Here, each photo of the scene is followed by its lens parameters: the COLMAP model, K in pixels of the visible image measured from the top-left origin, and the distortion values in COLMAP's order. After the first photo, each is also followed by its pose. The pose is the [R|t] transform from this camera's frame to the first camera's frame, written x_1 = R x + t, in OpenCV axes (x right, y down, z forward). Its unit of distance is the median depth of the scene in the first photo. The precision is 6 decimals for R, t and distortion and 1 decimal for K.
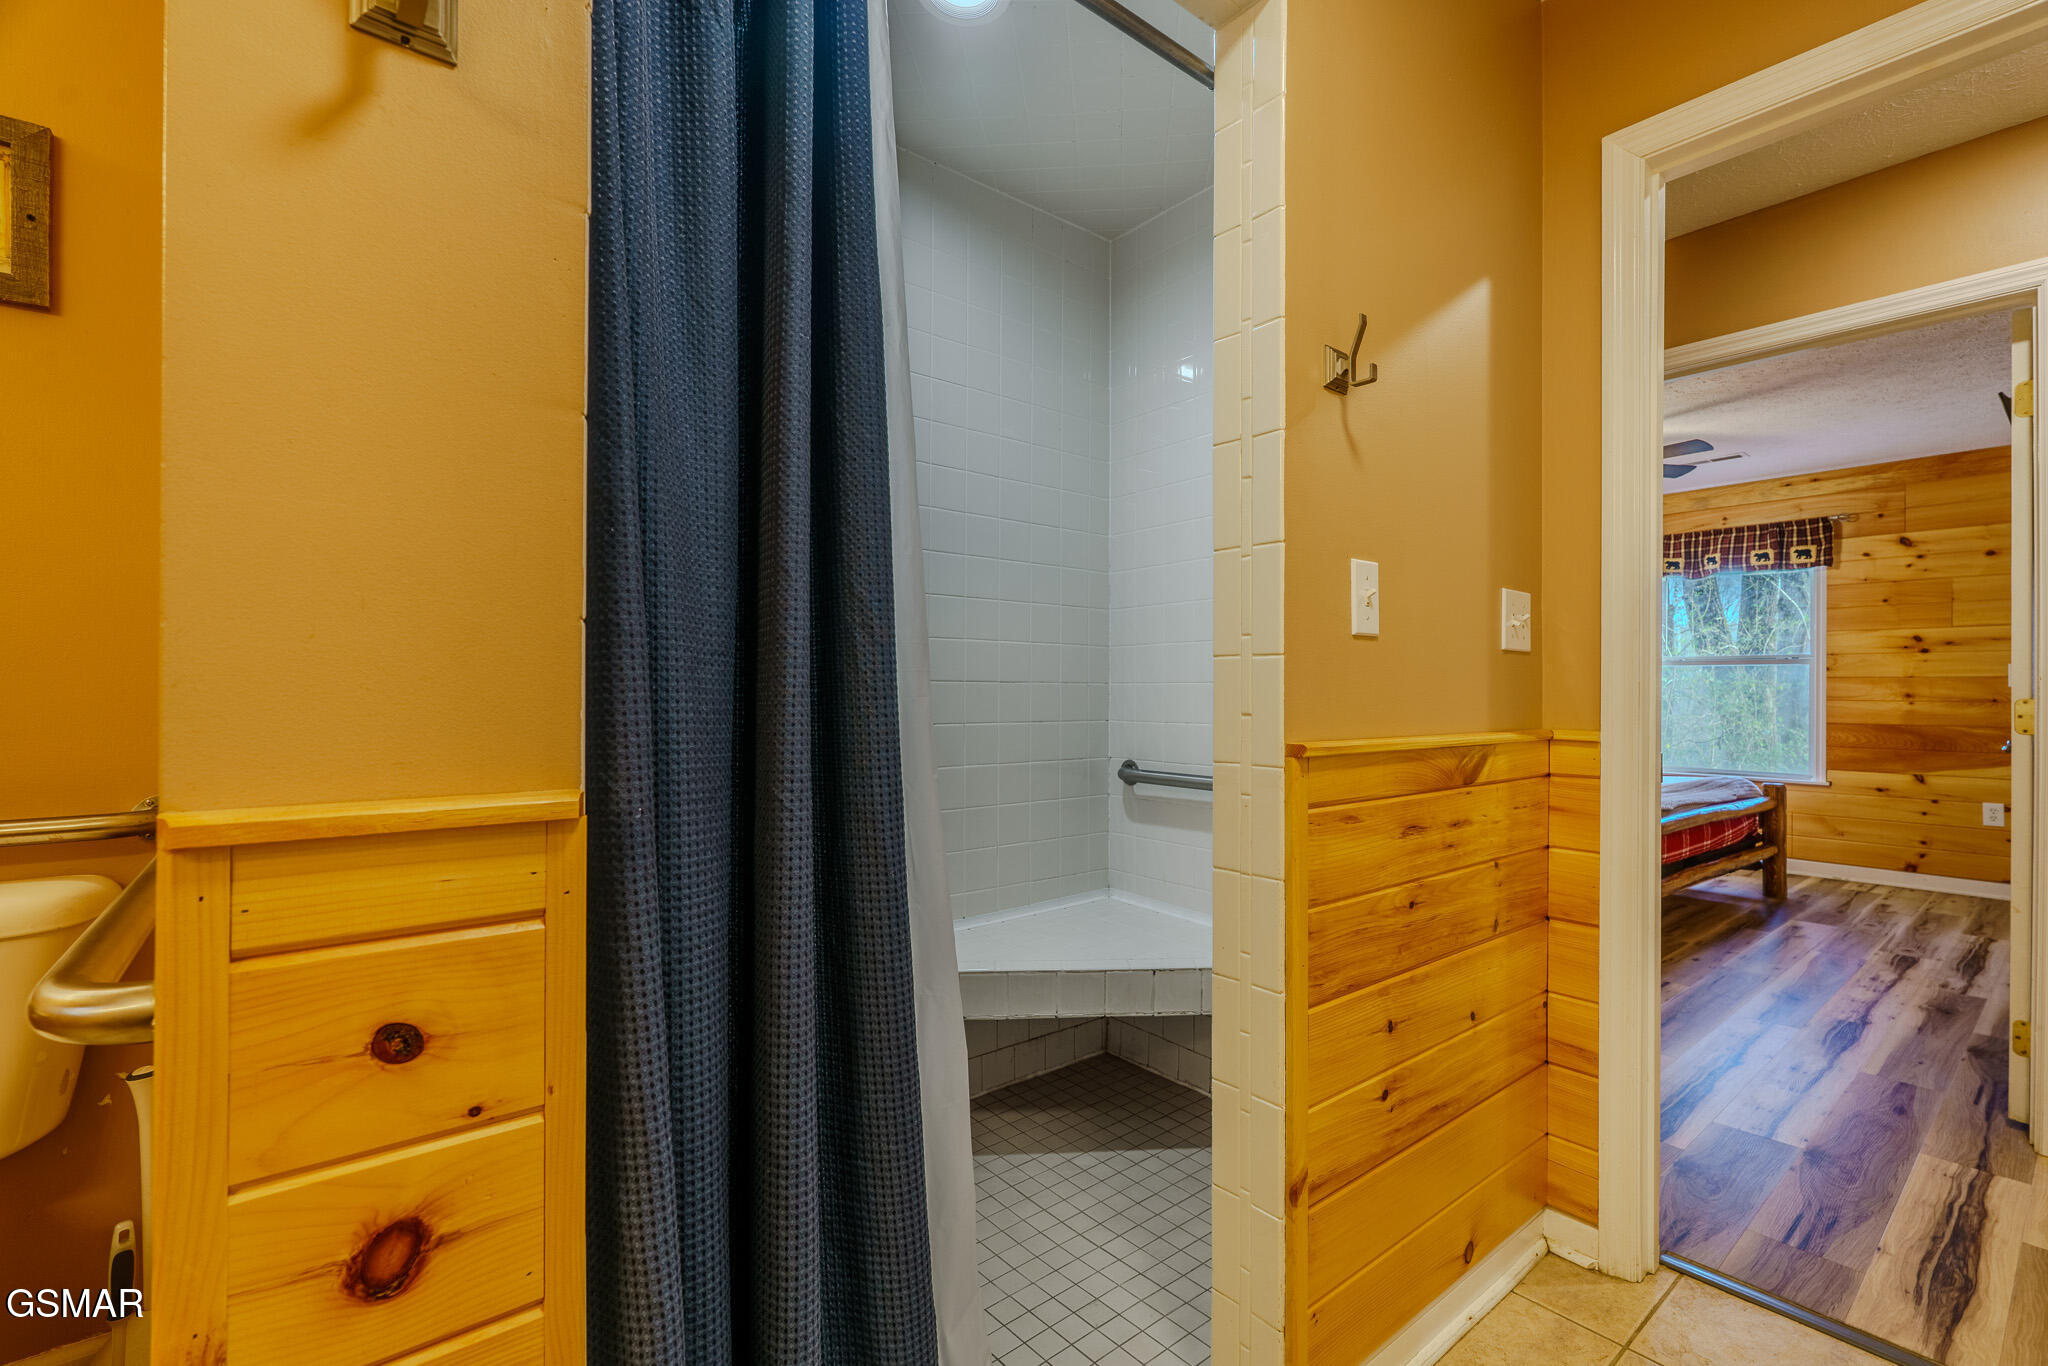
lens RADIAL K [[917.2, 0, 1026.4], [0, 917.2, 694.4], [0, 0, 1]] dist [-0.003963, 0.000290]
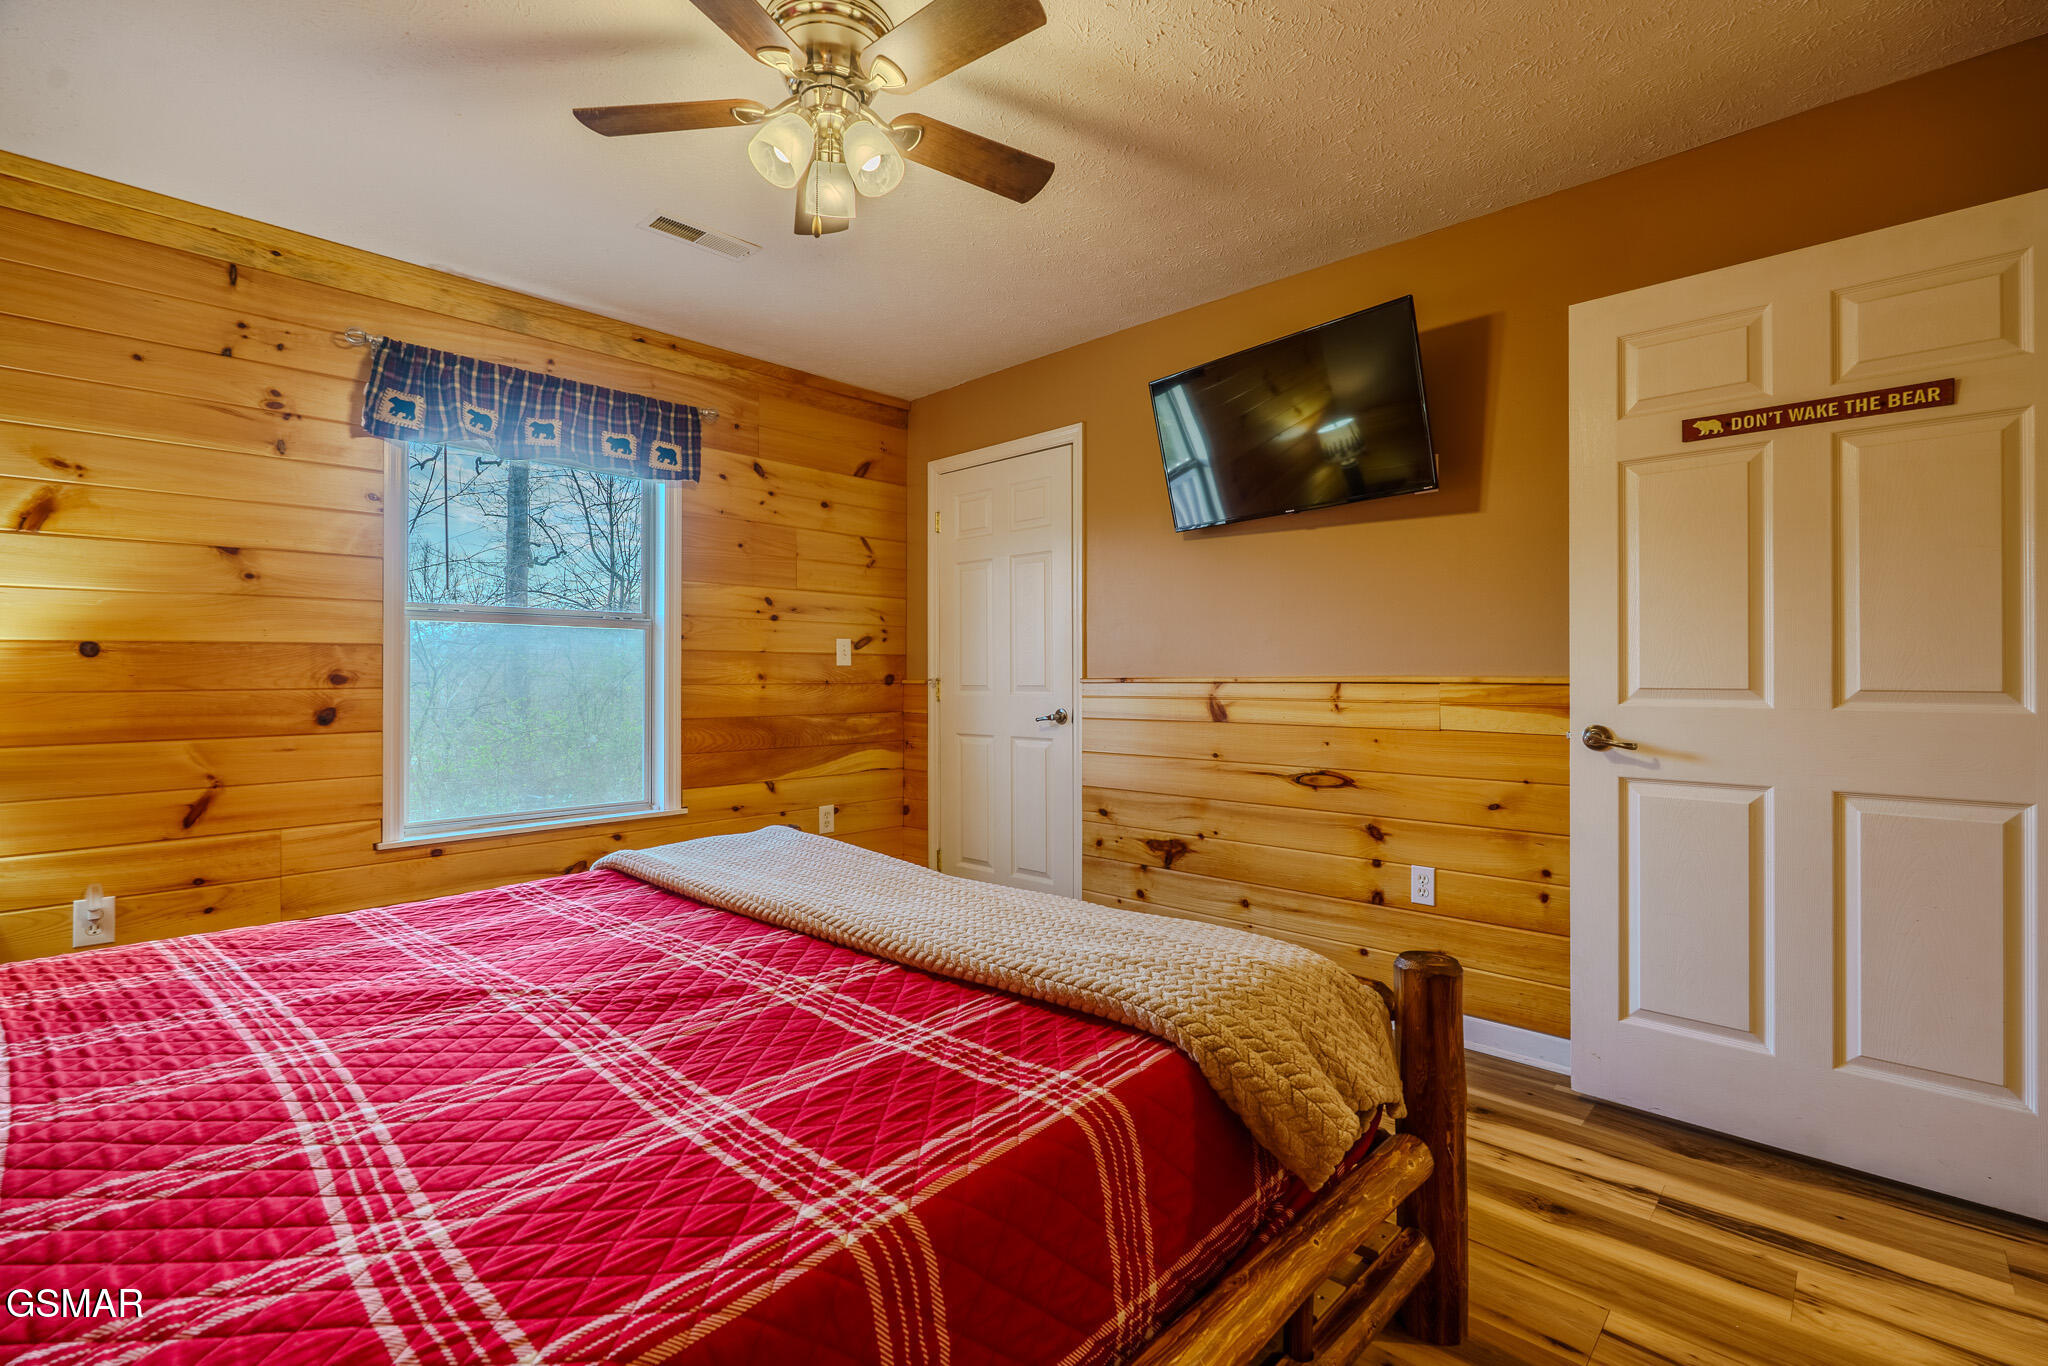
lens RADIAL K [[917.2, 0, 1024.2], [0, 917.2, 672.3], [0, 0, 1]] dist [-0.003963, 0.000290]
pose [[-0.135993, -0.008979, 0.990669, 0.190201], [-0.004806, 0.999953, 0.008403, -0.009723], [-0.990698, -0.003618, -0.136029, 0.873398]]
